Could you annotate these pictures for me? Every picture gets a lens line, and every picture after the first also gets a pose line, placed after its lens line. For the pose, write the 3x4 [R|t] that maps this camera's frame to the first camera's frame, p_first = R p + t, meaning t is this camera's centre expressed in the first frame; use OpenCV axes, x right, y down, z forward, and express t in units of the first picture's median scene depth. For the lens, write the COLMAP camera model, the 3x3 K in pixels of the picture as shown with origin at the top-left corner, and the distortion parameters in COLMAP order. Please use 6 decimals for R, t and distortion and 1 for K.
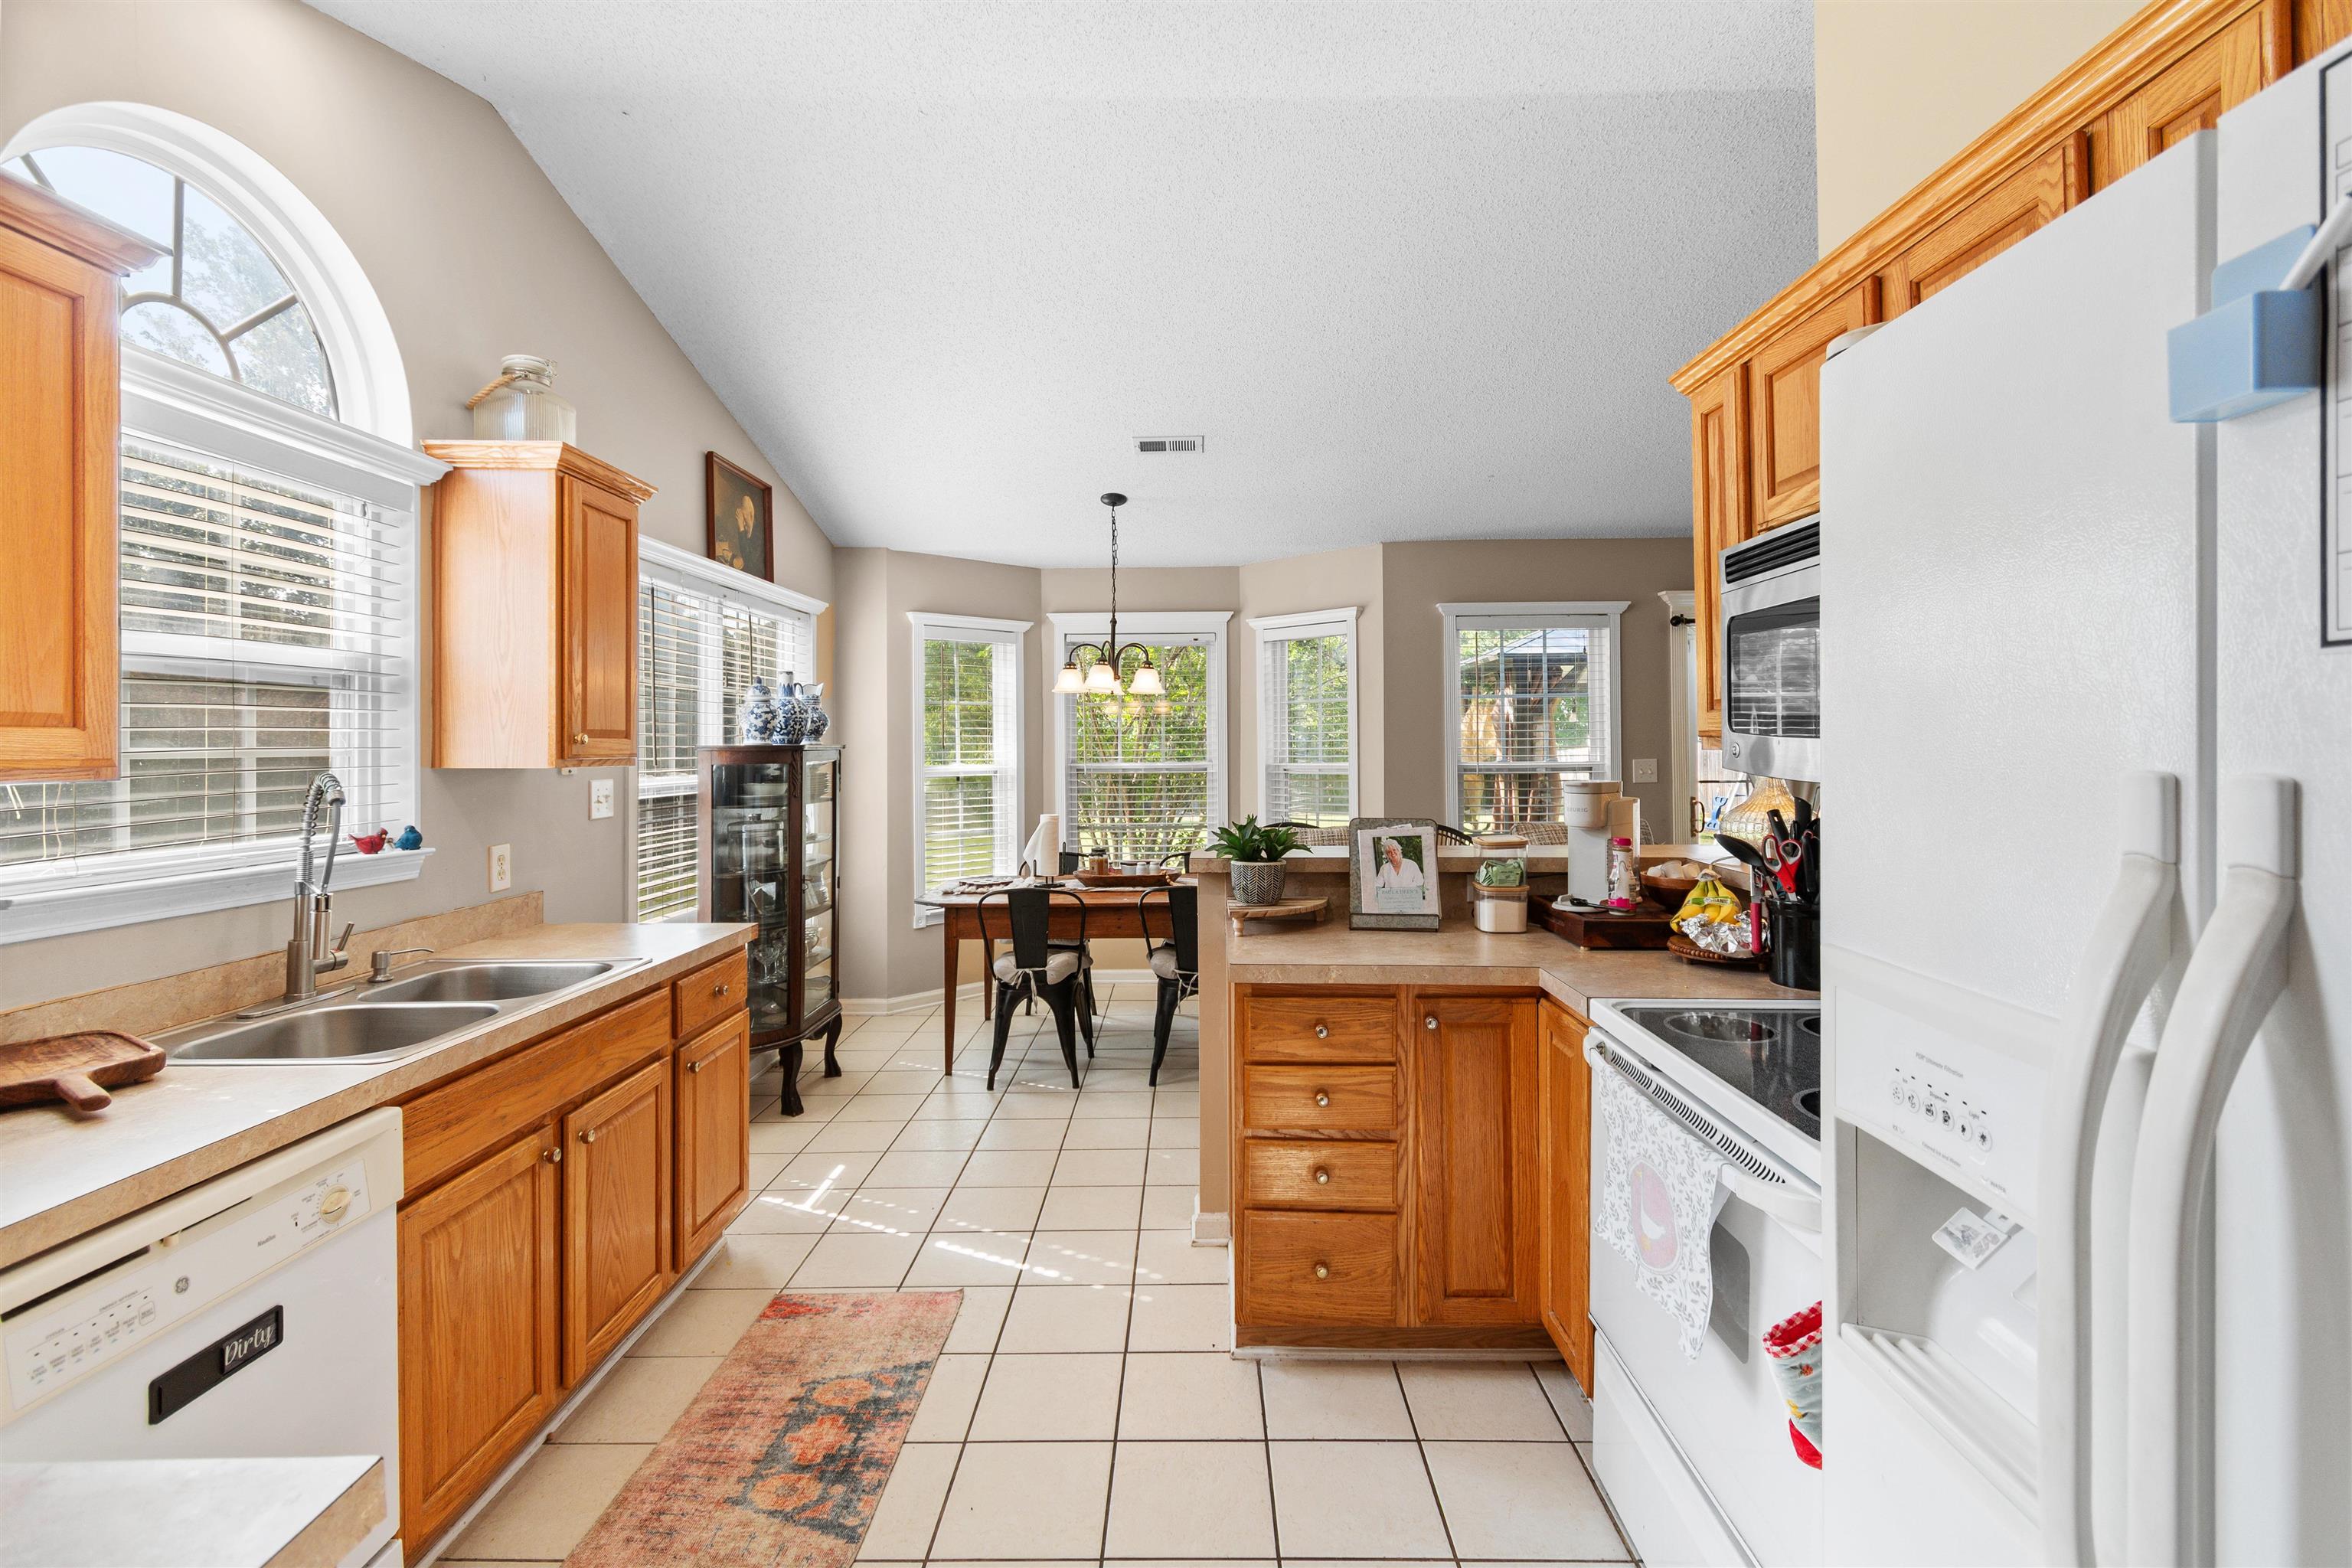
lens RADIAL K [[1046.6, 0, 1160.6], [0, 1046.6, 740.4], [0, 0, 1]] dist [0.000517, -0.000864]
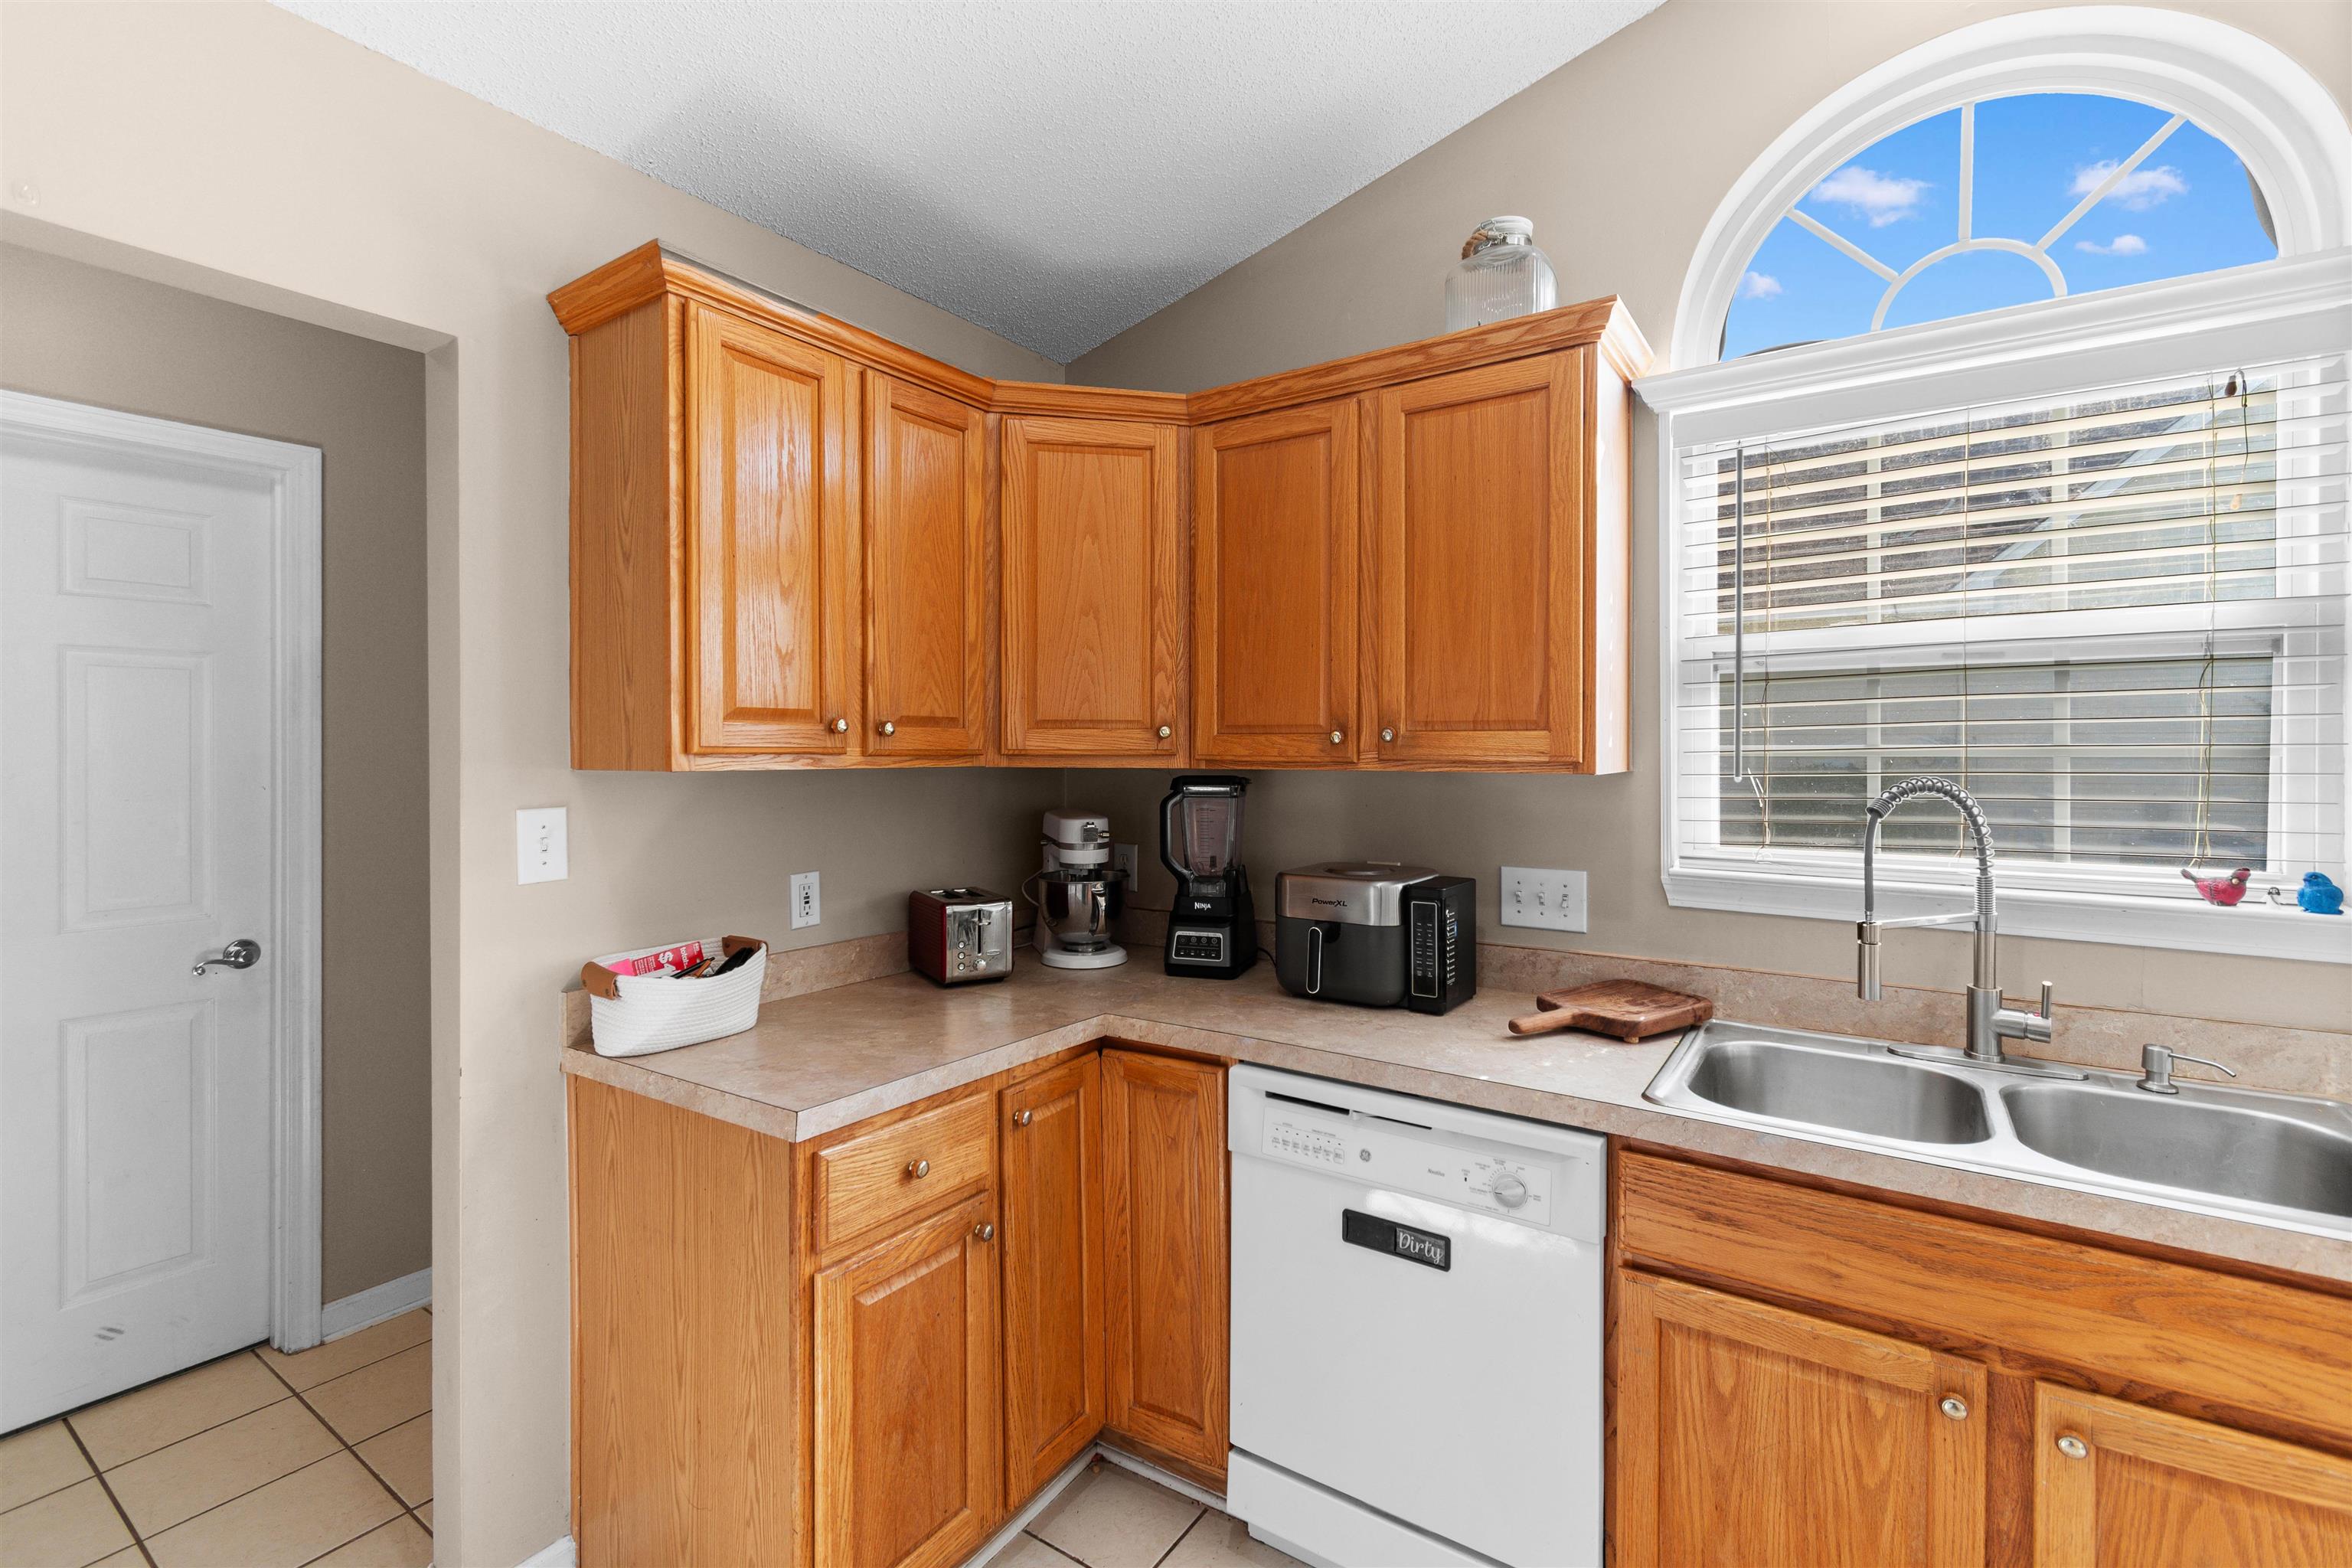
lens RADIAL K [[1046.6, 0, 1181.9], [0, 1046.6, 748.6], [0, 0, 1]] dist [0.000517, -0.000864]
pose [[-0.534464, 0.013990, -0.845075, 0.190673], [0.009611, 0.999899, 0.010474, -0.005372], [0.845137, -0.002525, -0.534544, 0.971746]]
